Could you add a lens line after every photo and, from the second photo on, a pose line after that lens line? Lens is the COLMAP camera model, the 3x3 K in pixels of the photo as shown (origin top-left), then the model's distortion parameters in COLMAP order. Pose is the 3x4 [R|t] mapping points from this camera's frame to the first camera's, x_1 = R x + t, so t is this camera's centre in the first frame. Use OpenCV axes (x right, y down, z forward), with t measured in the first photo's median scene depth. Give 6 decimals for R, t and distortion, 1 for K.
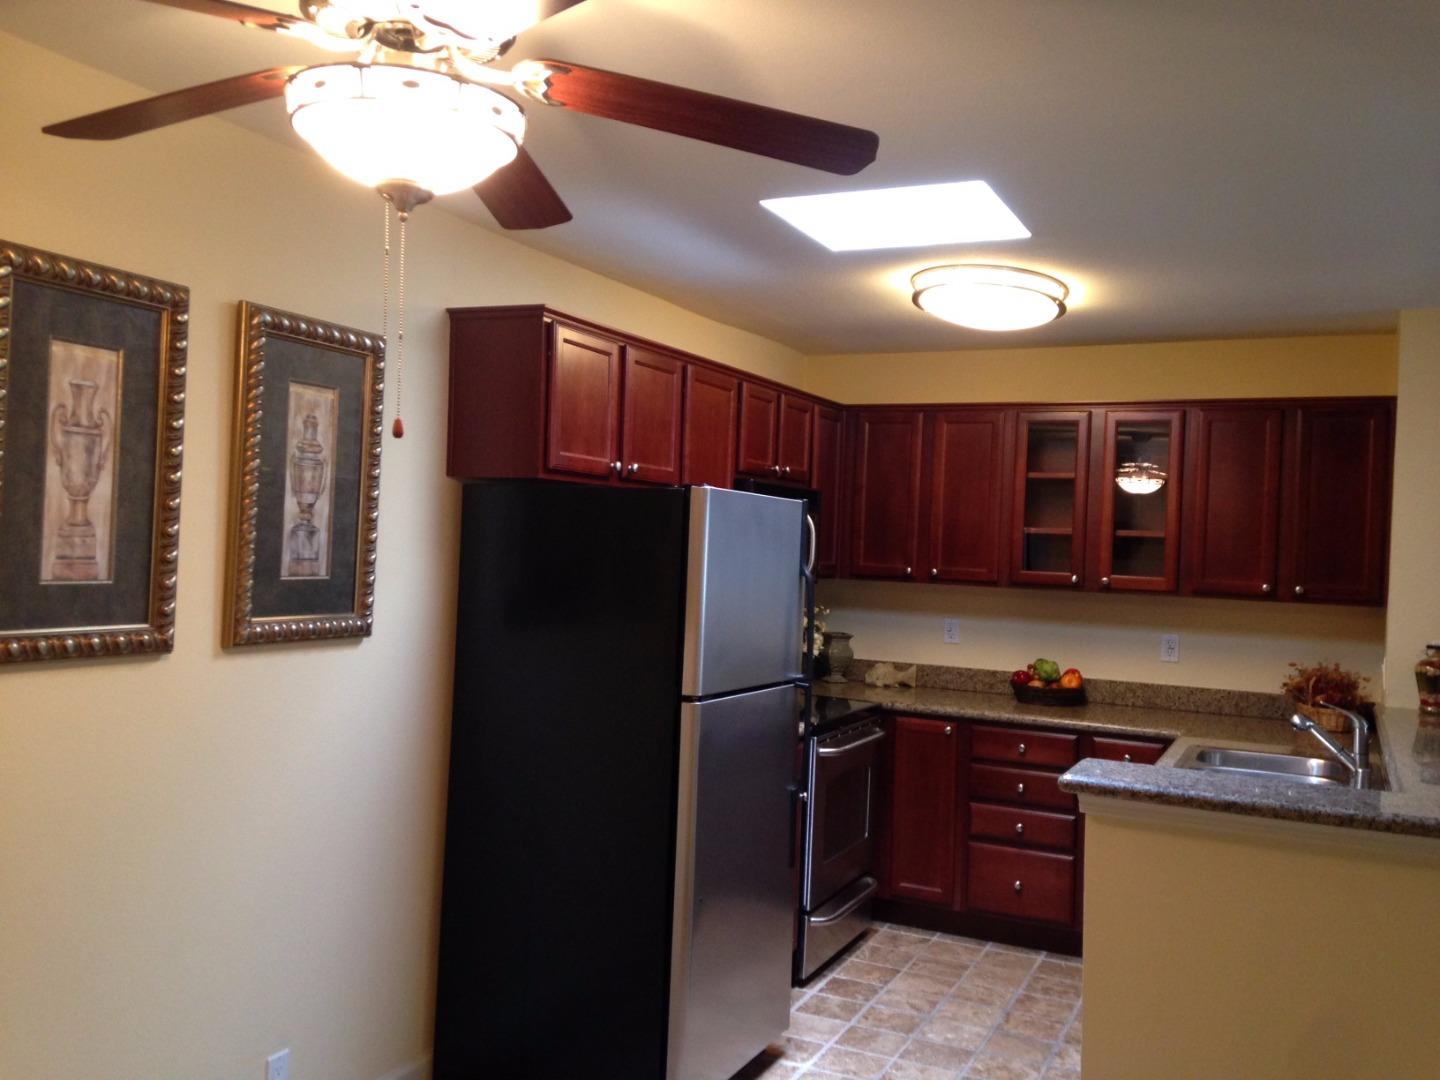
lens RADIAL K [[1289.8, 0, 714.2], [0, 1289.8, 539.8], [0, 0, 1]] dist [0.190956, -0.293546]
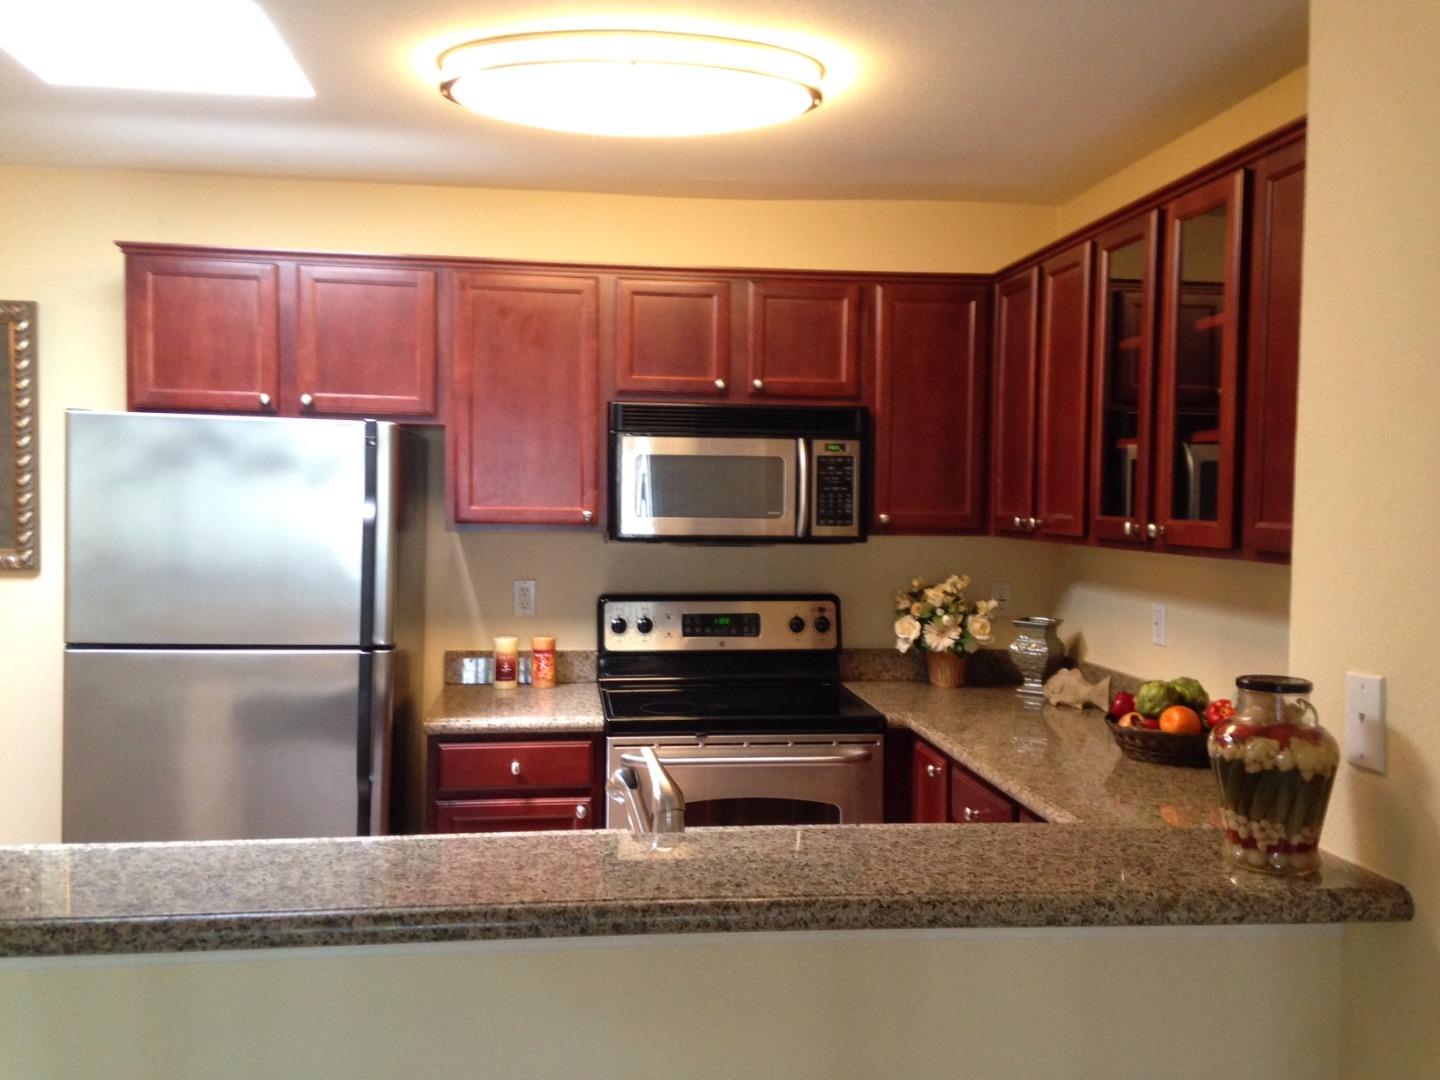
lens RADIAL K [[1289.8, 0, 714.2], [0, 1289.8, 539.8], [0, 0, 1]] dist [0.190956, -0.293546]
pose [[0.528252, -0.008271, -0.849047, 0.702141], [0.010228, 0.999942, -0.003377, 0.038636], [0.849026, -0.006900, 0.528306, 0.618732]]
